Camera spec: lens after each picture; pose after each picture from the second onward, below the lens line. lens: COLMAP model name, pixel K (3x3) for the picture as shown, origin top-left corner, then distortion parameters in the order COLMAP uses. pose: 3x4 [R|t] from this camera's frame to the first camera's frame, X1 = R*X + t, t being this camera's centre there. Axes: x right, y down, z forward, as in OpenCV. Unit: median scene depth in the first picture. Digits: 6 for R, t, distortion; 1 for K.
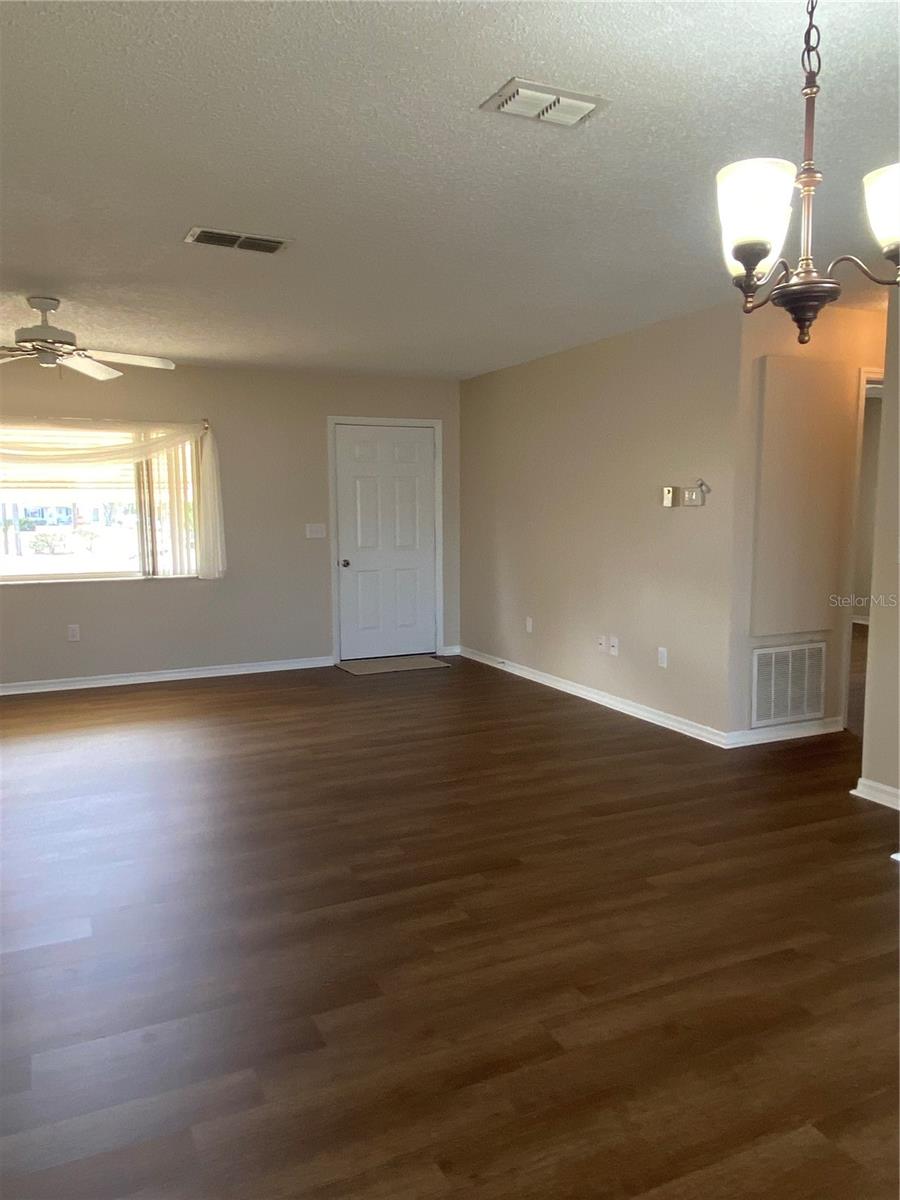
lens RADIAL K [[887.8, 0, 442.8], [0, 887.8, 604.6], [0, 0, 1]] dist [0.091706, -0.106523]
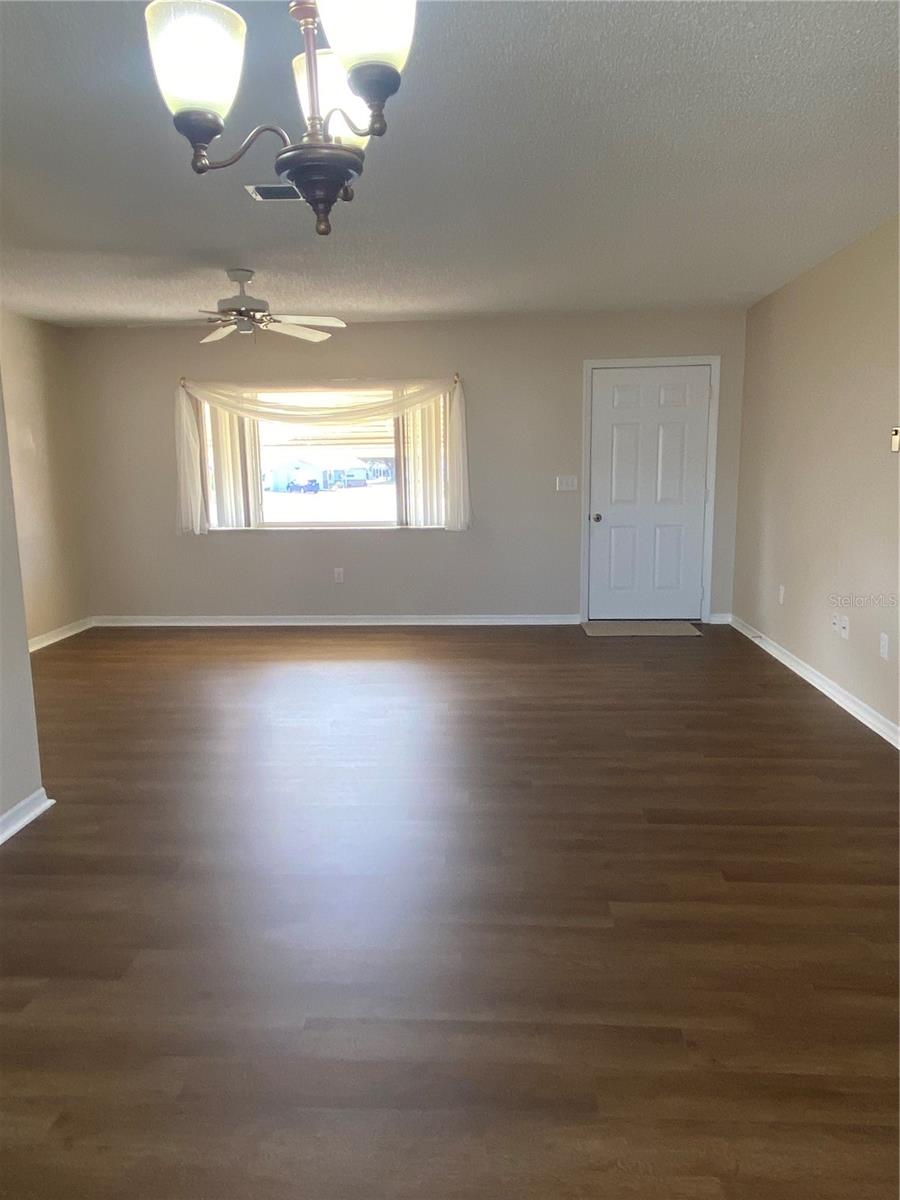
lens RADIAL K [[887.8, 0, 449.4], [0, 887.8, 600.0], [0, 0, 1]] dist [0.091706, -0.106523]
pose [[0.871886, 0.067011, -0.485103, 0.239999], [-0.044444, 0.997333, 0.057890, -0.007831], [0.487688, -0.028913, 0.872539, 0.104627]]
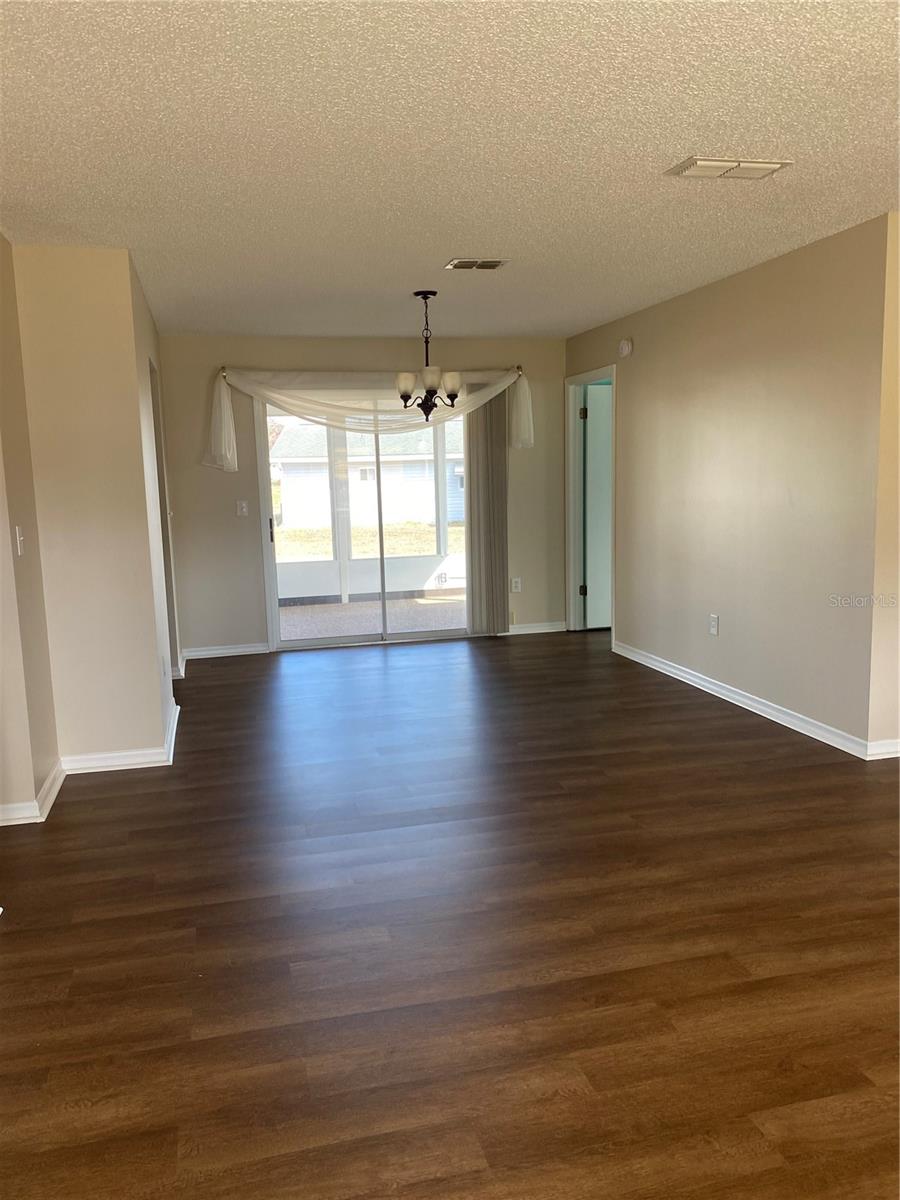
lens RADIAL K [[909.9, 0, 442.9], [0, 909.9, 596.6], [0, 0, 1]] dist [0.009540, -0.006106]
pose [[-0.982830, 0.000509, 0.184513, -0.057798], [0.047243, 0.967357, 0.248976, -0.124775], [-0.178363, 0.253418, -0.950771, 1.074699]]
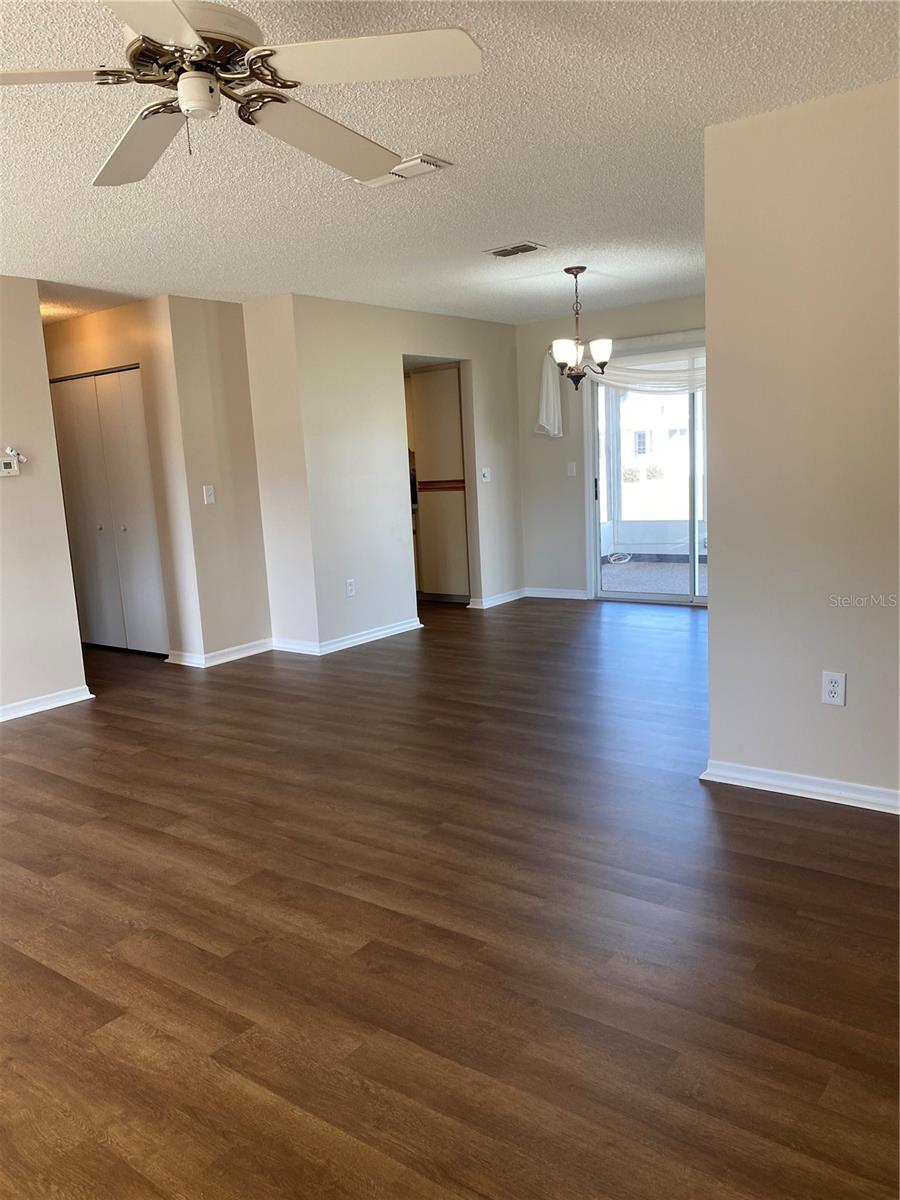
lens RADIAL K [[909.9, 0, 450.0], [0, 909.9, 608.1], [0, 0, 1]] dist [0.009540, -0.006106]
pose [[-0.467051, -0.117115, 0.876440, -0.616608], [0.161332, 0.963265, 0.214690, -0.080093], [-0.869388, 0.241669, -0.430999, 0.791126]]
